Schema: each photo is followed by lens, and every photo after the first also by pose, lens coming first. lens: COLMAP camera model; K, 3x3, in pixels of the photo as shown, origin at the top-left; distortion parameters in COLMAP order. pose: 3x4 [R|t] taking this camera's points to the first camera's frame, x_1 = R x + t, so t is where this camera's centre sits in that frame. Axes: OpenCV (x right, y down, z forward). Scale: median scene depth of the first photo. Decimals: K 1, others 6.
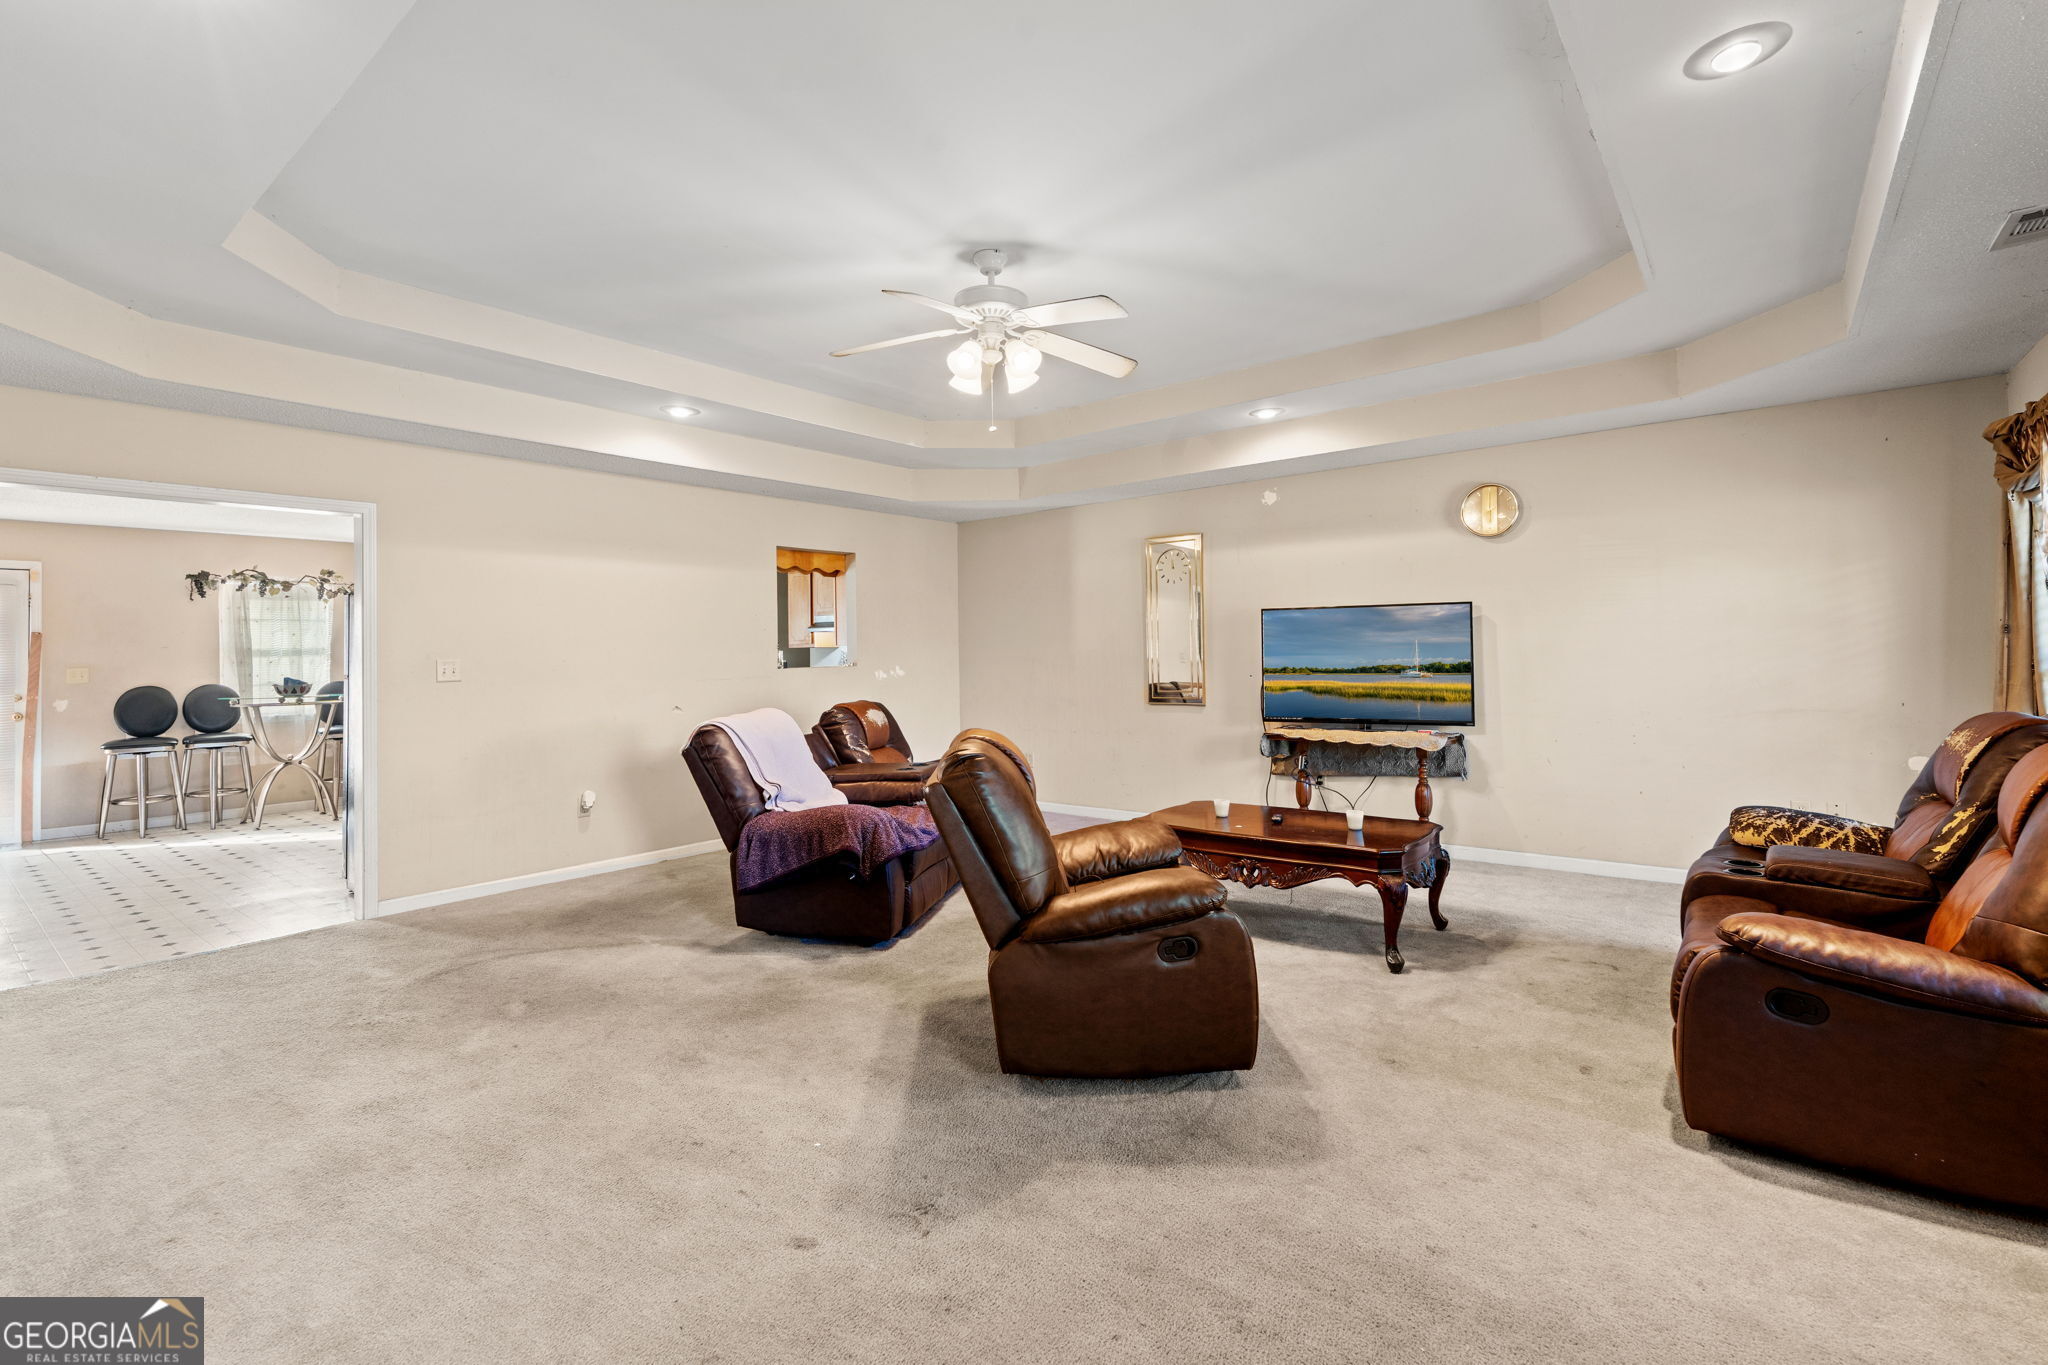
lens RADIAL K [[899.1, 0, 1011.4], [0, 899.1, 678.8], [0, 0, 1]] dist [-0.016727, -0.000807]
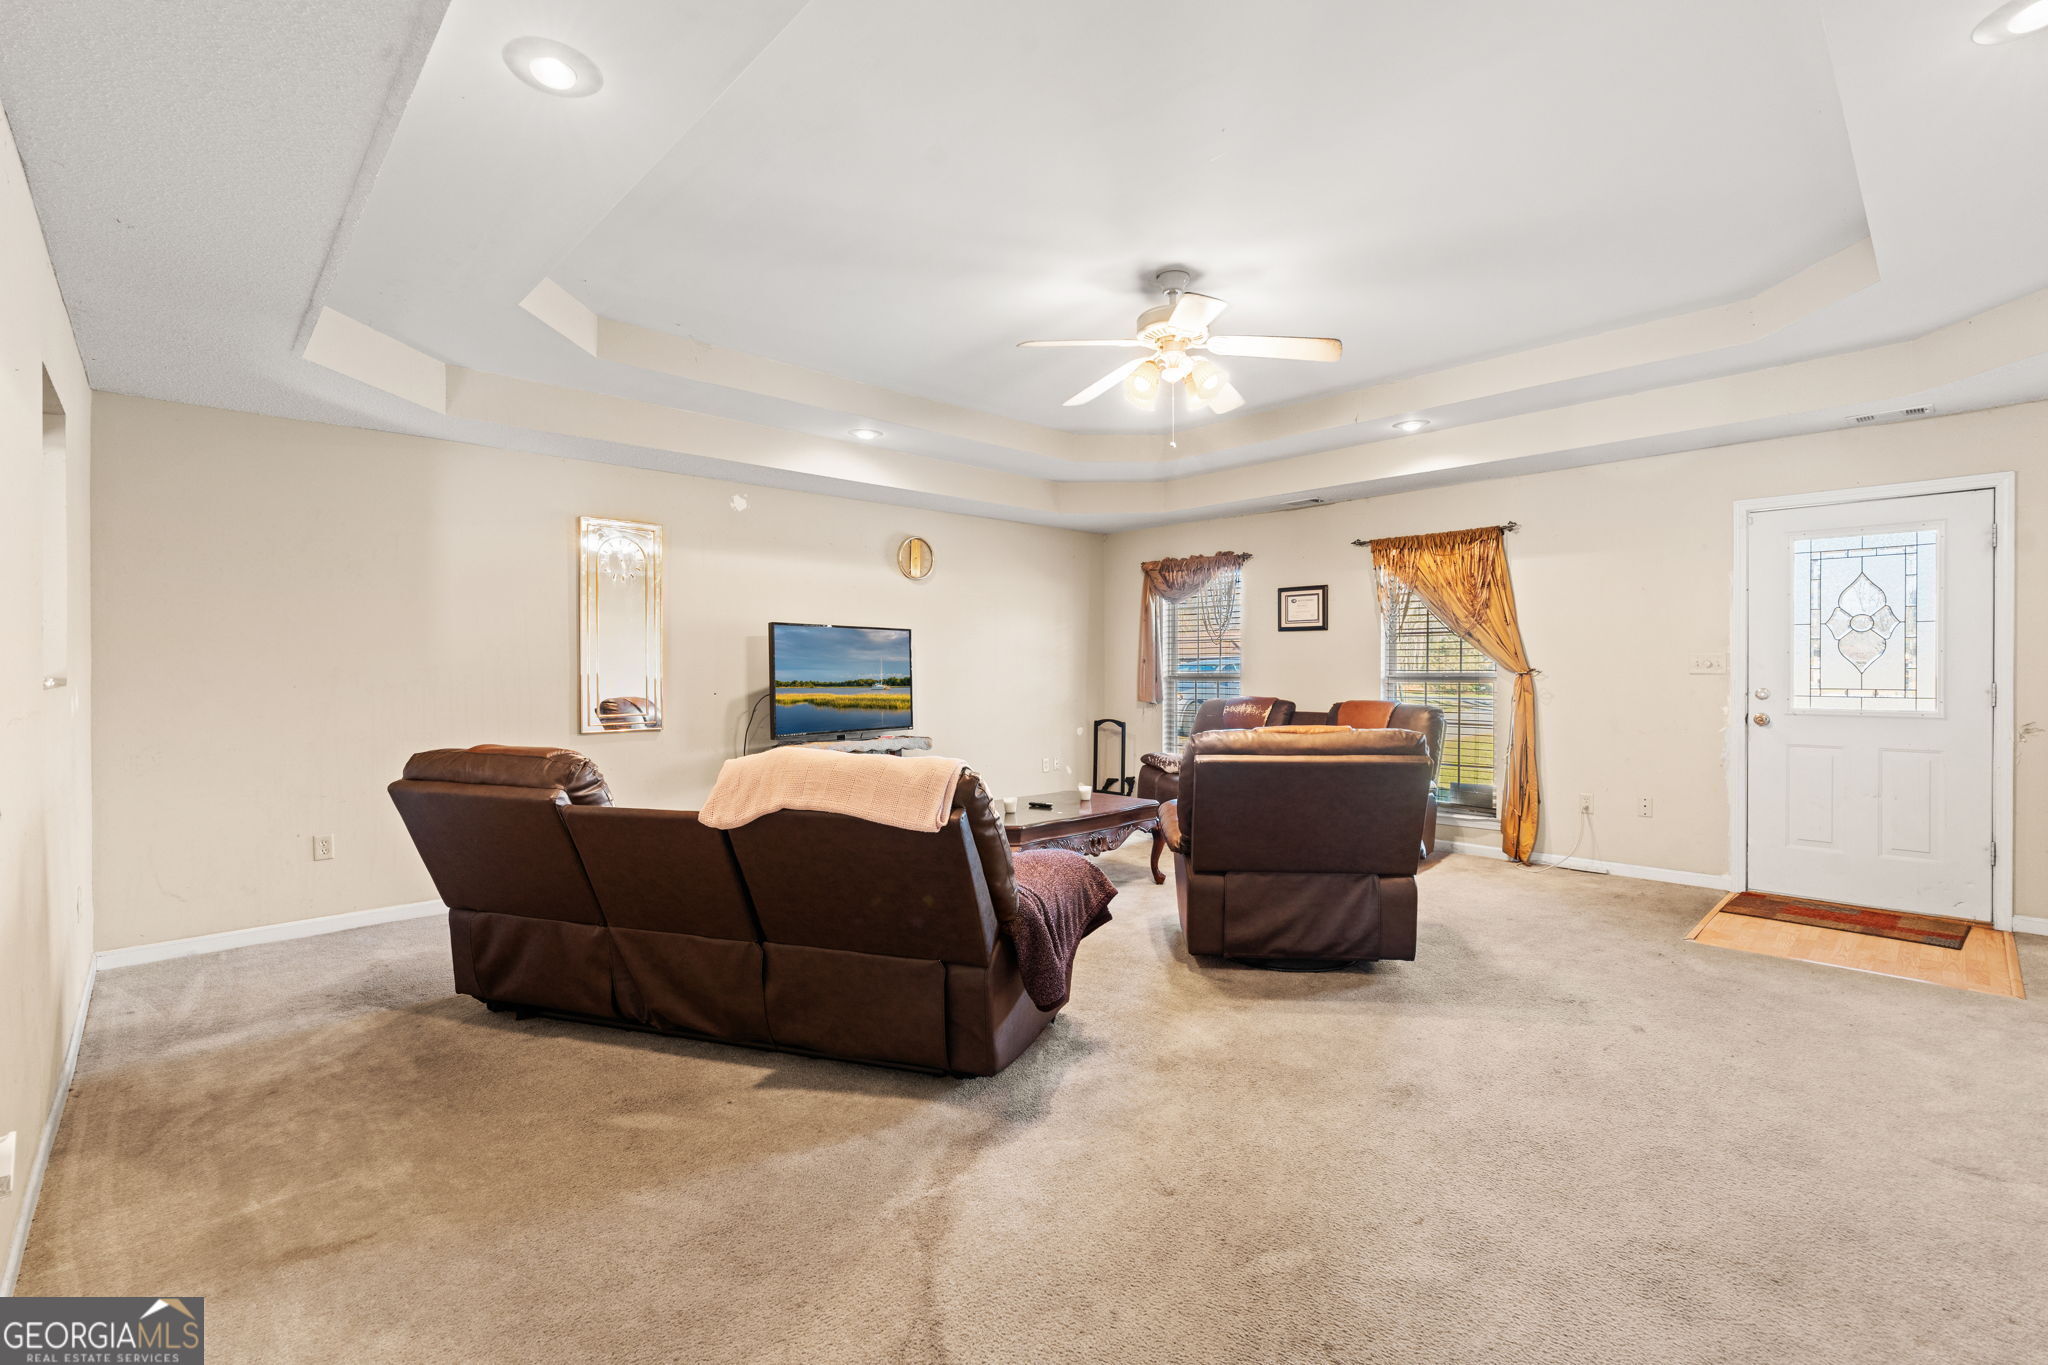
lens RADIAL K [[899.1, 0, 1012.3], [0, 899.1, 683.8], [0, 0, 1]] dist [-0.016727, -0.000807]
pose [[0.121441, -0.000048, 0.992599, -0.707690], [0.008008, 0.999968, -0.000931, -0.007053], [-0.992566, 0.008062, 0.121437, 0.676094]]
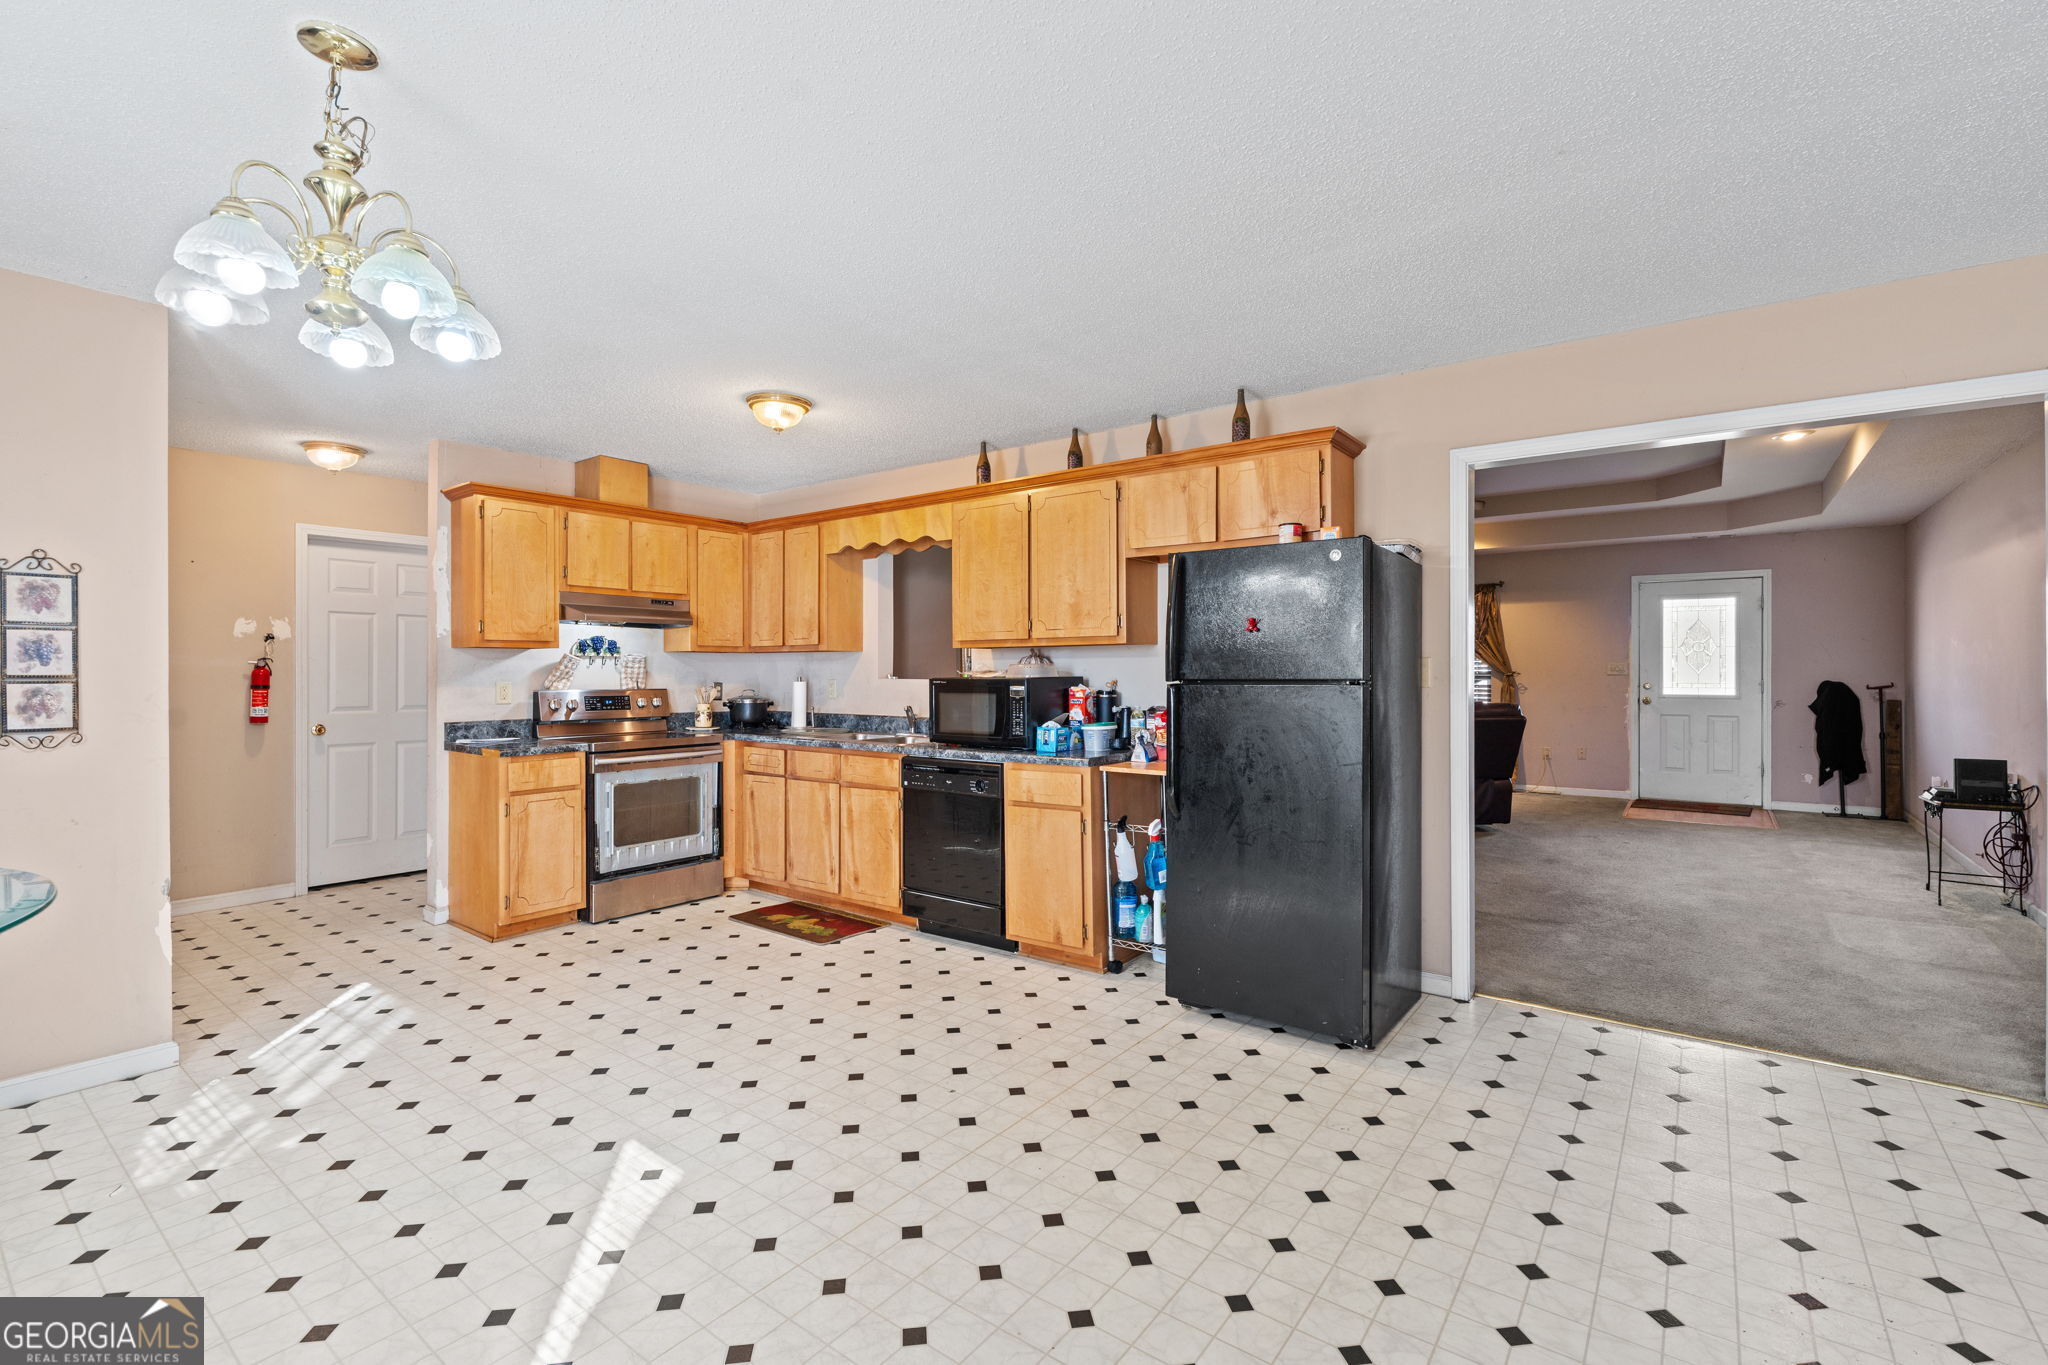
lens RADIAL K [[899.1, 0, 1020.3], [0, 899.1, 678.0], [0, 0, 1]] dist [-0.016727, -0.000807]
pose [[-0.043591, 0.004409, 0.999040, -1.323363], [0.006987, 0.999967, -0.004108, -0.007894], [-0.999025, 0.006801, -0.043620, 1.273724]]
